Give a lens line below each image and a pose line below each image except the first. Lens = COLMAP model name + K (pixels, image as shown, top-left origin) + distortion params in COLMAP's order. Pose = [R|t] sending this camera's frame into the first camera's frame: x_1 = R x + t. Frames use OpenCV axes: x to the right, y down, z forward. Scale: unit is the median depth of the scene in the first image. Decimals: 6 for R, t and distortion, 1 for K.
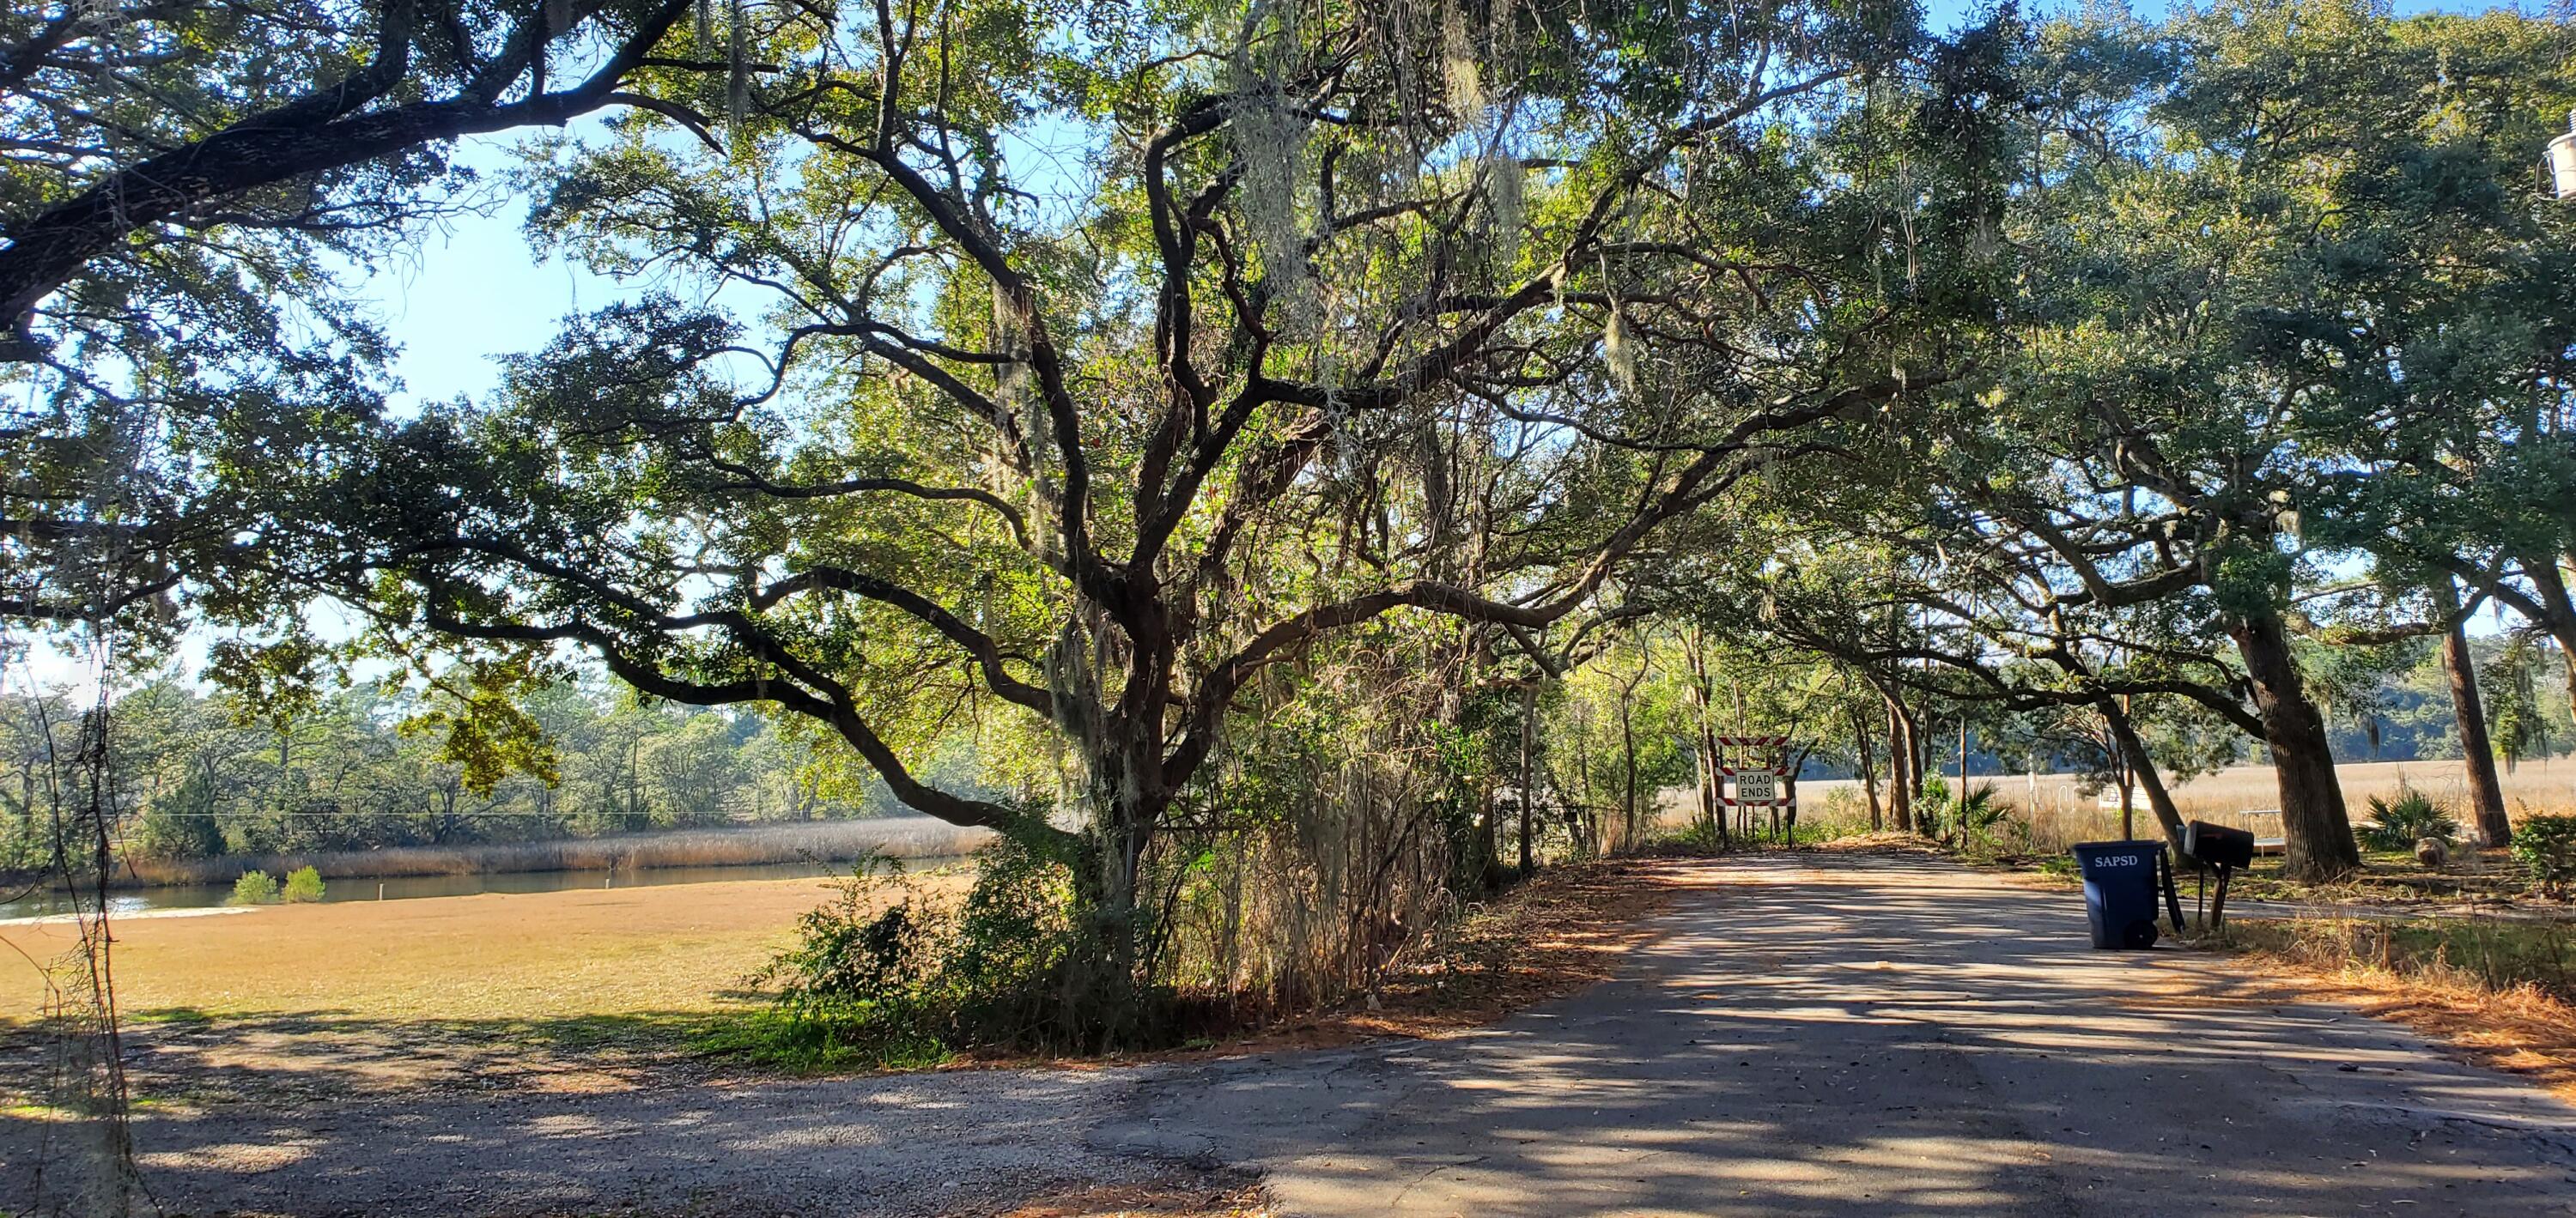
lens RADIAL K [[2090.4, 0, 1288.0], [0, 2090.4, 609.0], [0, 0, 1]] dist [-0.007825, 0.005991]
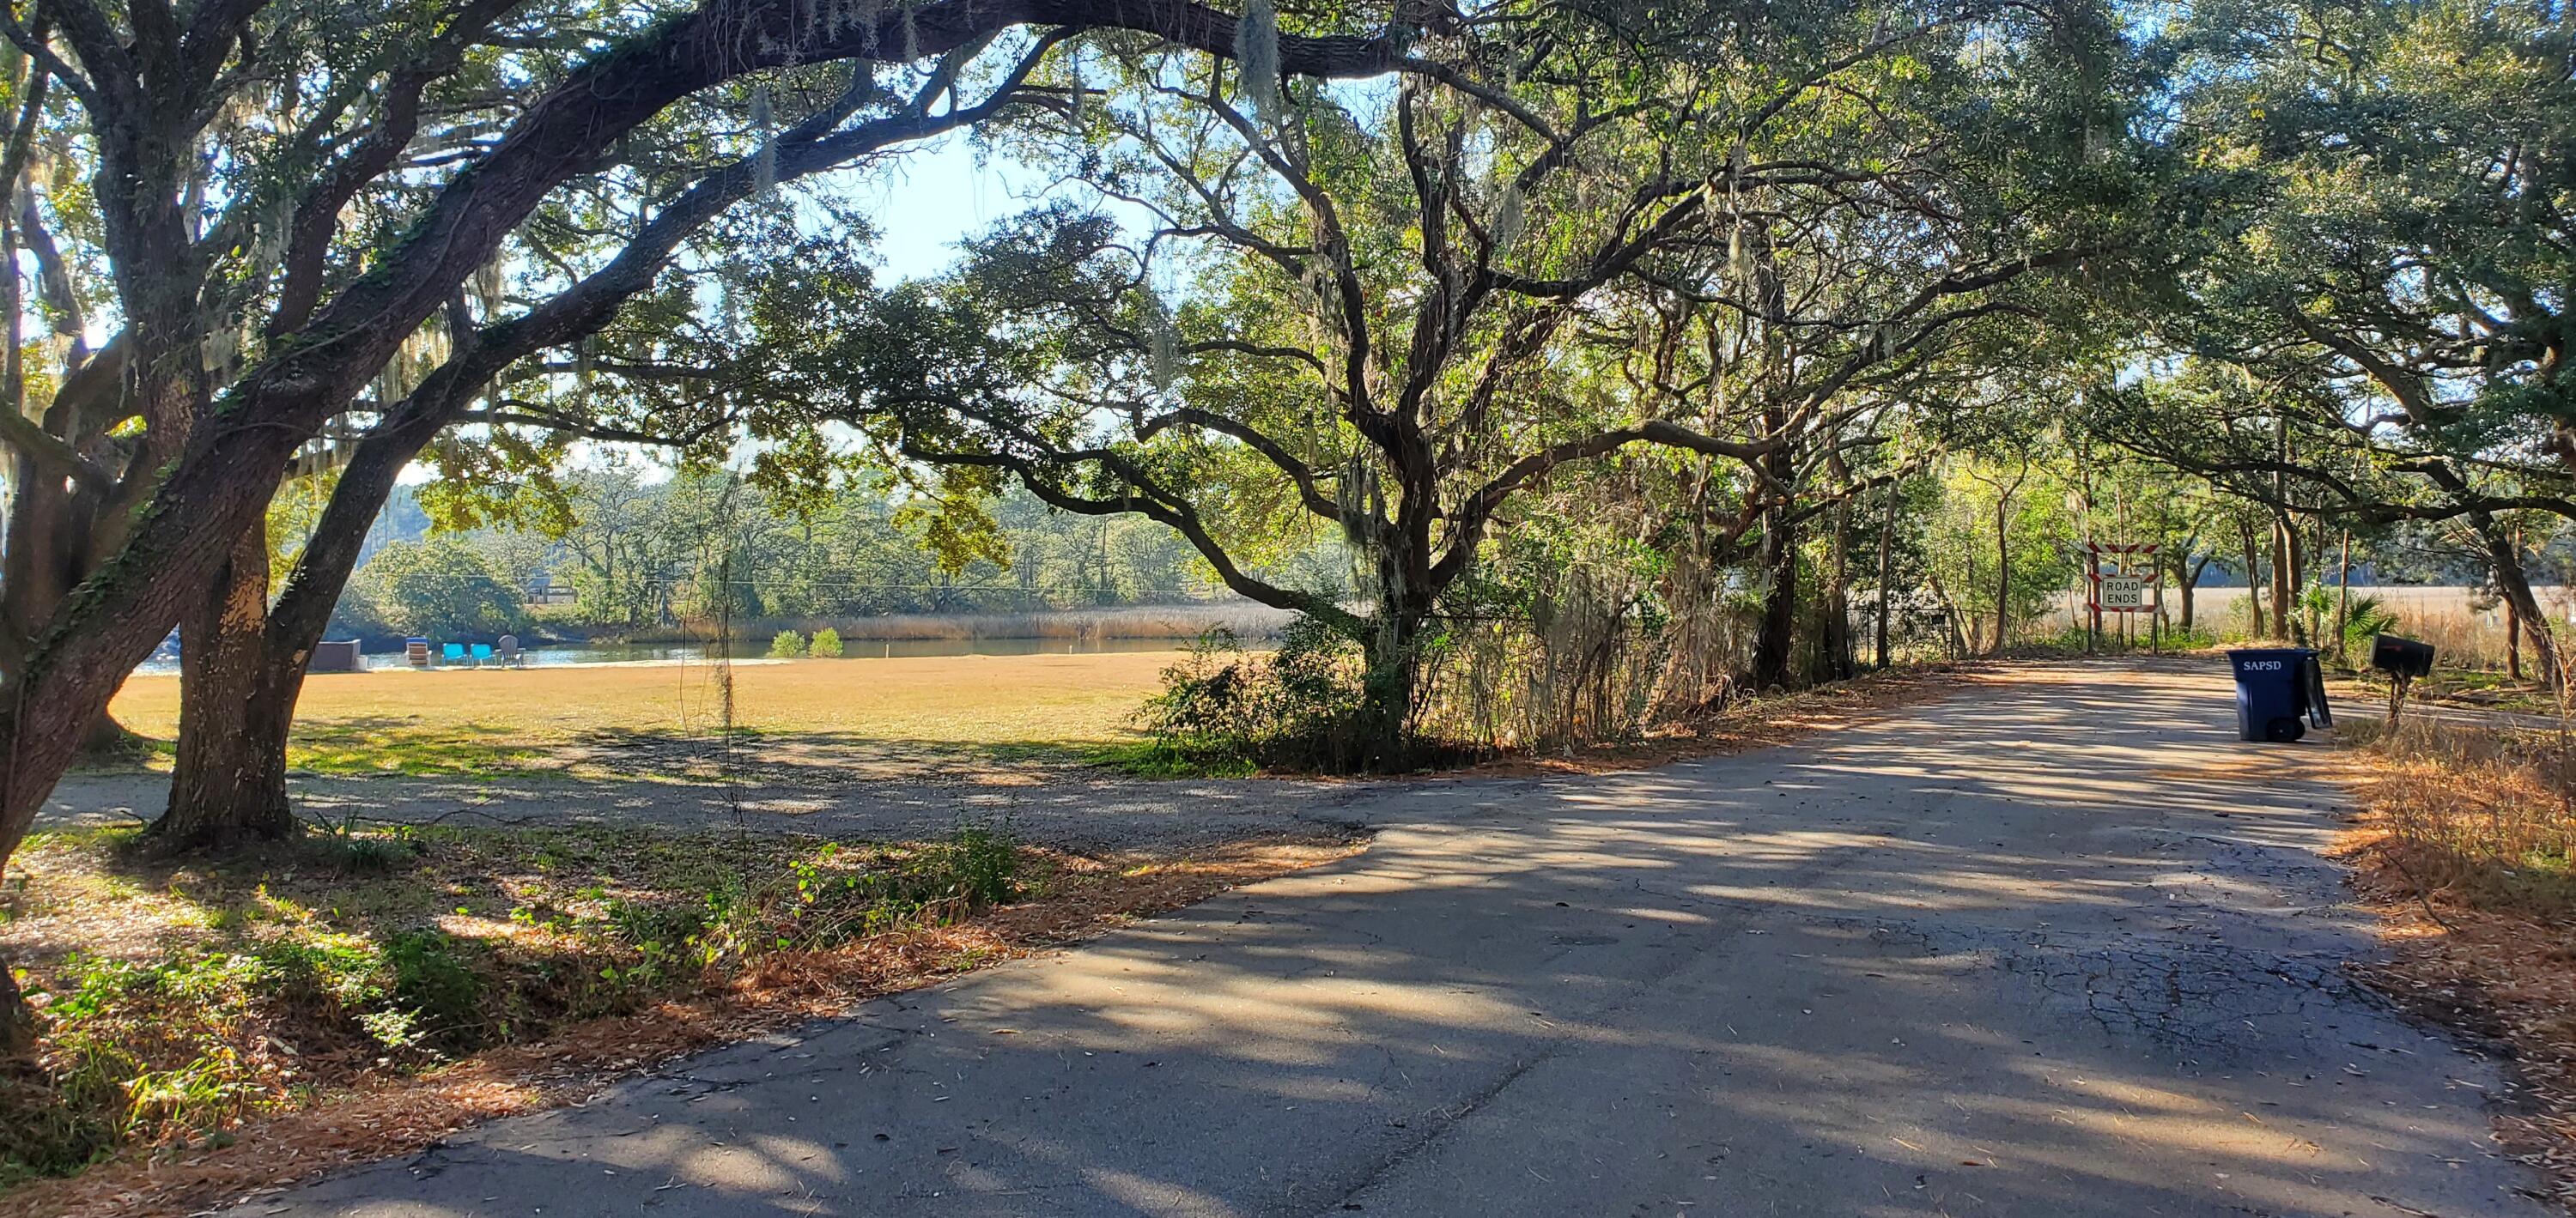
lens RADIAL K [[2078.5, 0, 1279.9], [0, 2078.5, 652.7], [0, 0, 1]] dist [0.059293, 0.001622]
pose [[0.974499, 0.032752, -0.221991, 0.115056], [-0.005260, 0.992353, 0.123320, -0.025988], [0.224332, -0.119007, 0.967219, -0.237605]]
